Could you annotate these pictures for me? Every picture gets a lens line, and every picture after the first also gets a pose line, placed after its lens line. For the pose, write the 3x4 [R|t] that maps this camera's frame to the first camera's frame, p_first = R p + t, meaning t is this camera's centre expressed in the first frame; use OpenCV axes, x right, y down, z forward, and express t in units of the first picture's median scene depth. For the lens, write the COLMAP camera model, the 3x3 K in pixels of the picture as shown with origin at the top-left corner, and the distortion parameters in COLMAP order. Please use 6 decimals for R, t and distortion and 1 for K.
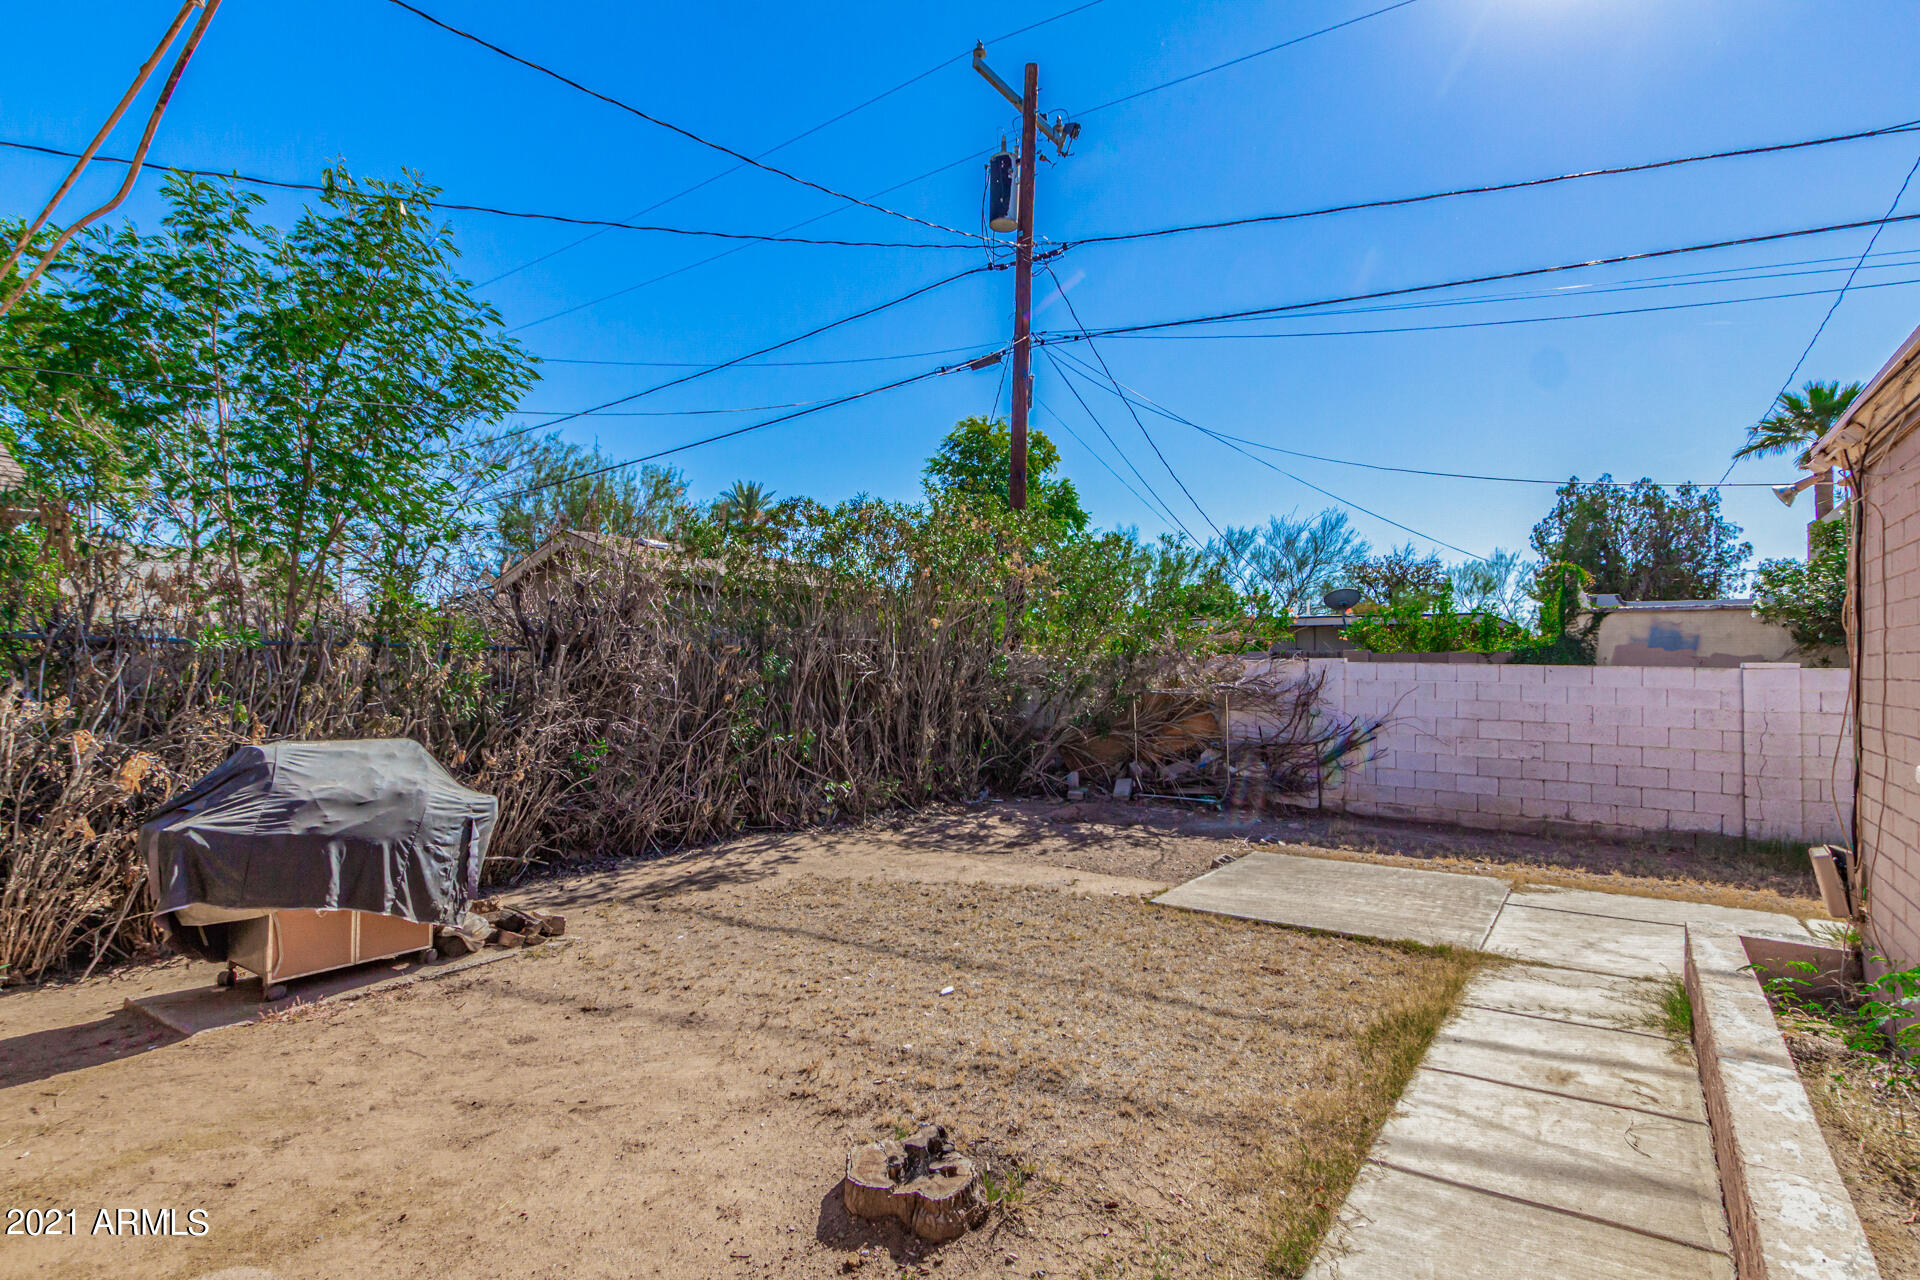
lens RADIAL K [[947.0, 0, 963.7], [0, 947.0, 647.6], [0, 0, 1]] dist [0.016039, -0.004195]
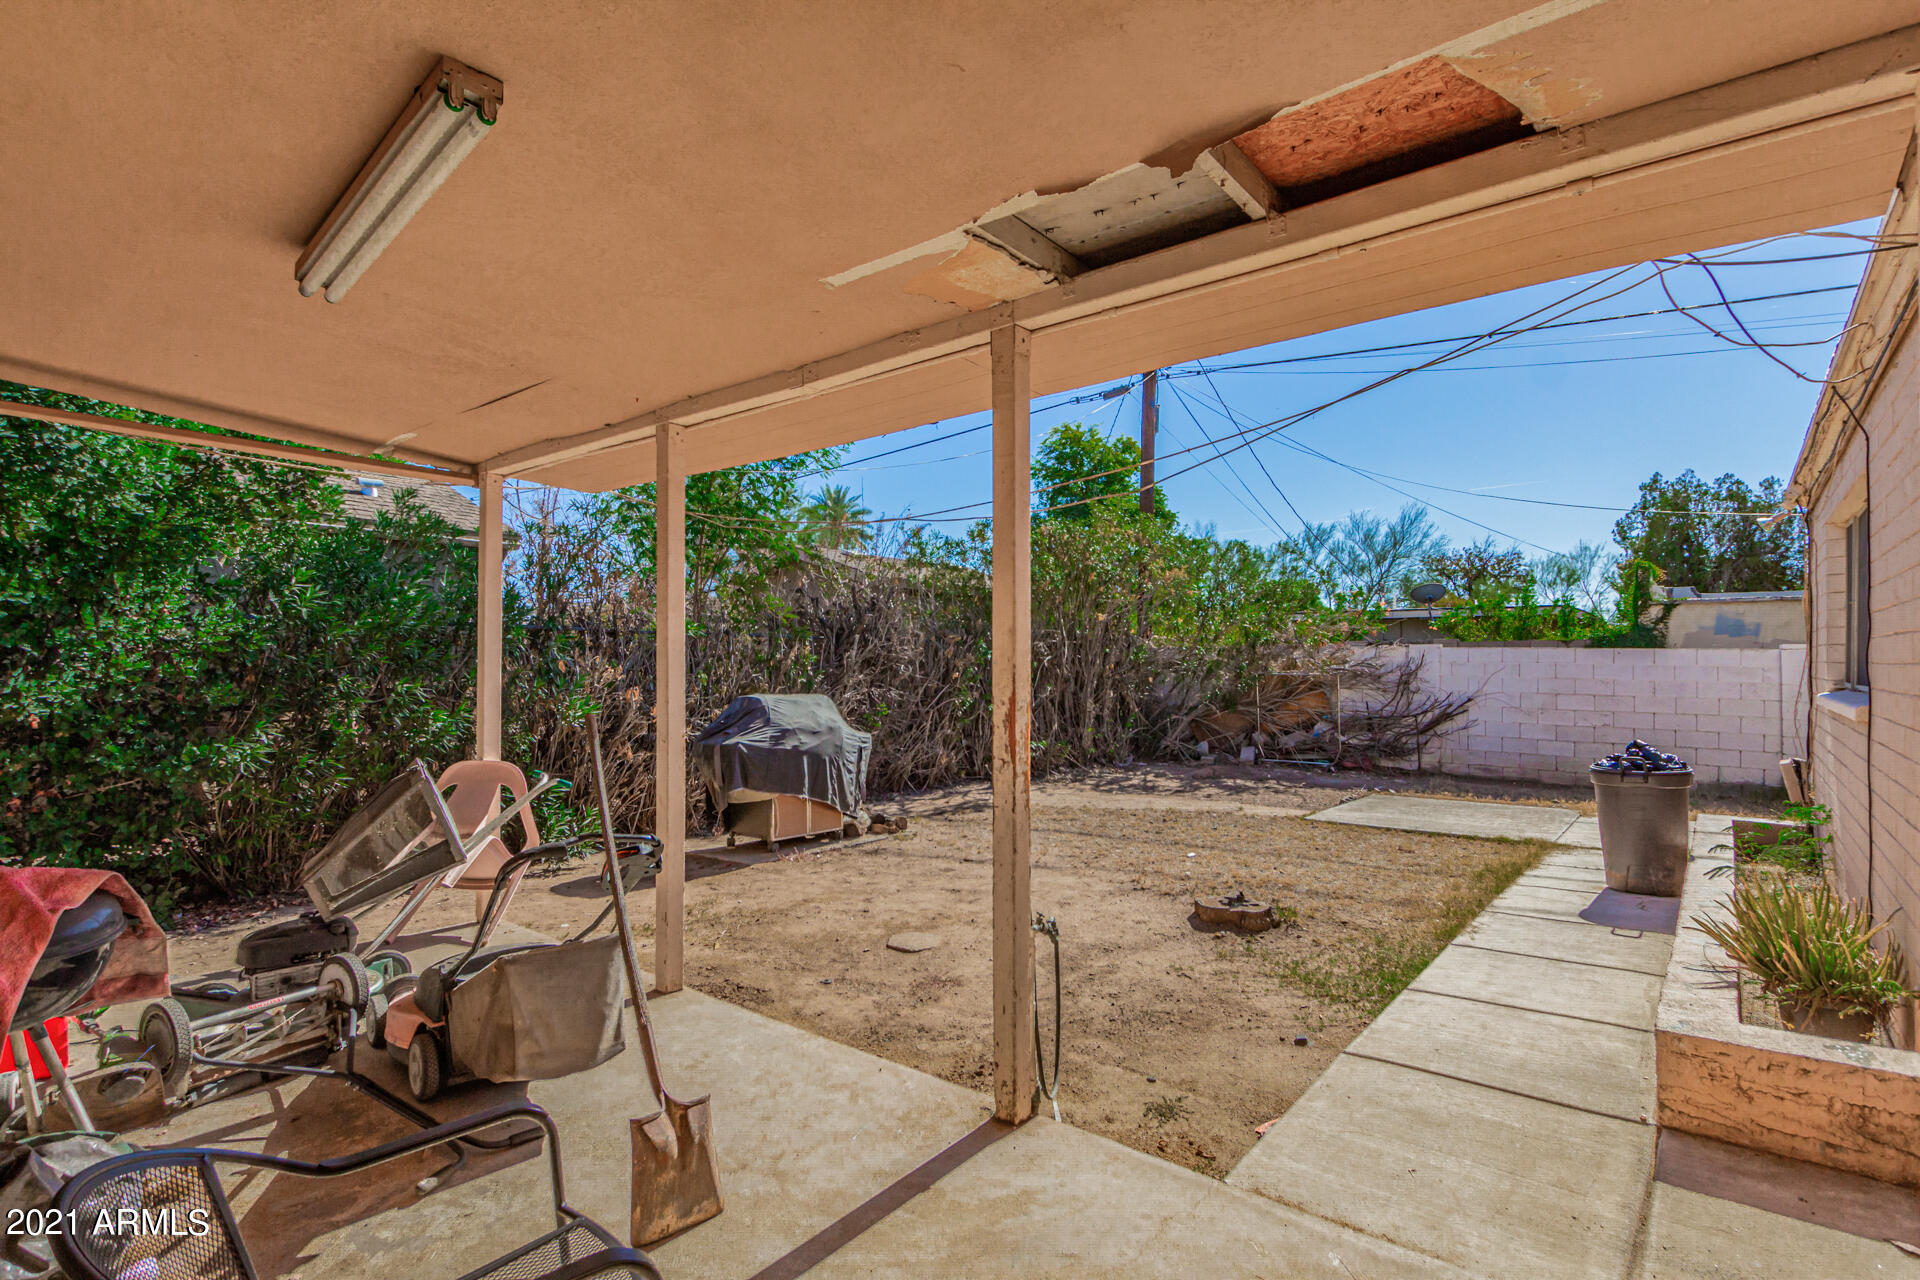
lens RADIAL K [[947.0, 0, 964.6], [0, 947.0, 651.2], [0, 0, 1]] dist [0.016039, -0.004195]
pose [[0.997859, -0.005369, -0.065181, -0.115093], [0.005854, 0.999957, 0.007248, 0.007765], [0.065140, -0.007614, 0.997847, -0.225720]]
